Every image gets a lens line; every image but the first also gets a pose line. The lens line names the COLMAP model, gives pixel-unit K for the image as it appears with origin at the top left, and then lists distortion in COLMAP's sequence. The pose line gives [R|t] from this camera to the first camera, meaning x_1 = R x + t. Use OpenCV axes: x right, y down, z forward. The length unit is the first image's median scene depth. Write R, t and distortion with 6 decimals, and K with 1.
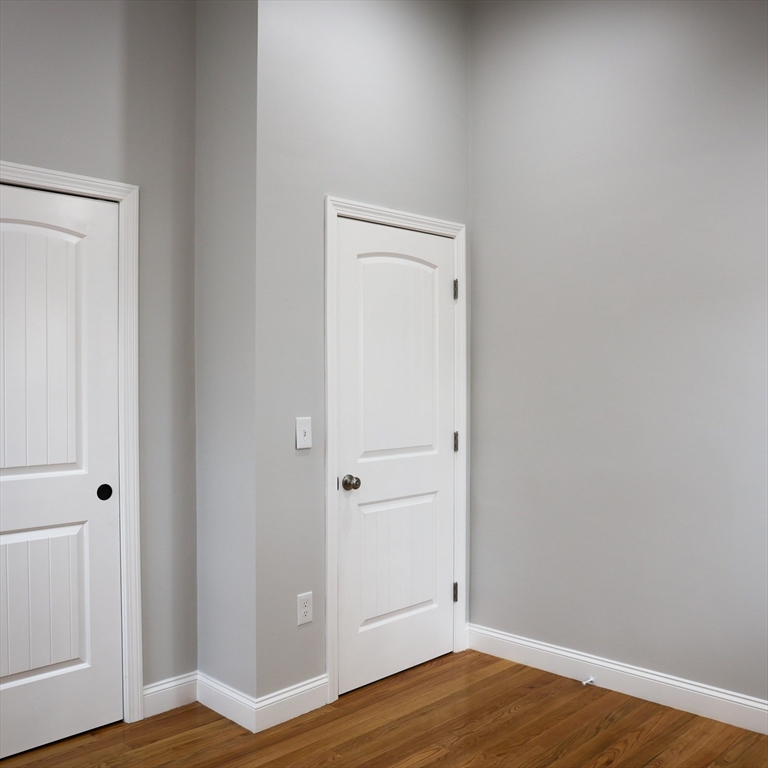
lens RADIAL K [[781.3, 0, 378.8], [0, 781.3, 382.3], [0, 0, 1]] dist [-0.070872, 0.000000]
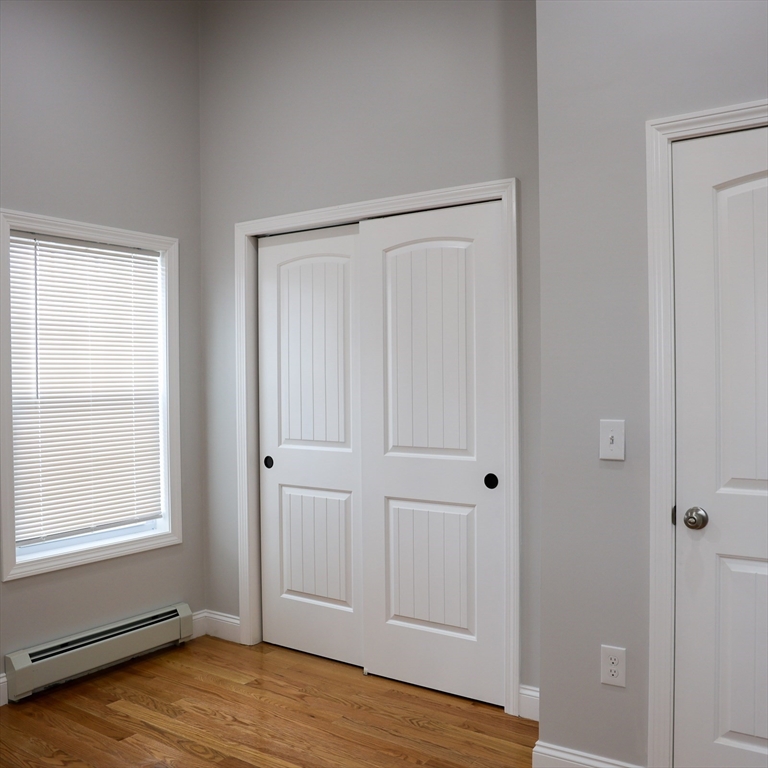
lens RADIAL K [[781.3, 0, 367.5], [0, 781.3, 372.3], [0, 0, 1]] dist [-0.070872, 0.000000]
pose [[0.160300, -0.002887, -0.987064, 0.654040], [0.012636, 0.999920, -0.000872, -0.005814], [0.986987, -0.012333, 0.160324, 0.665678]]
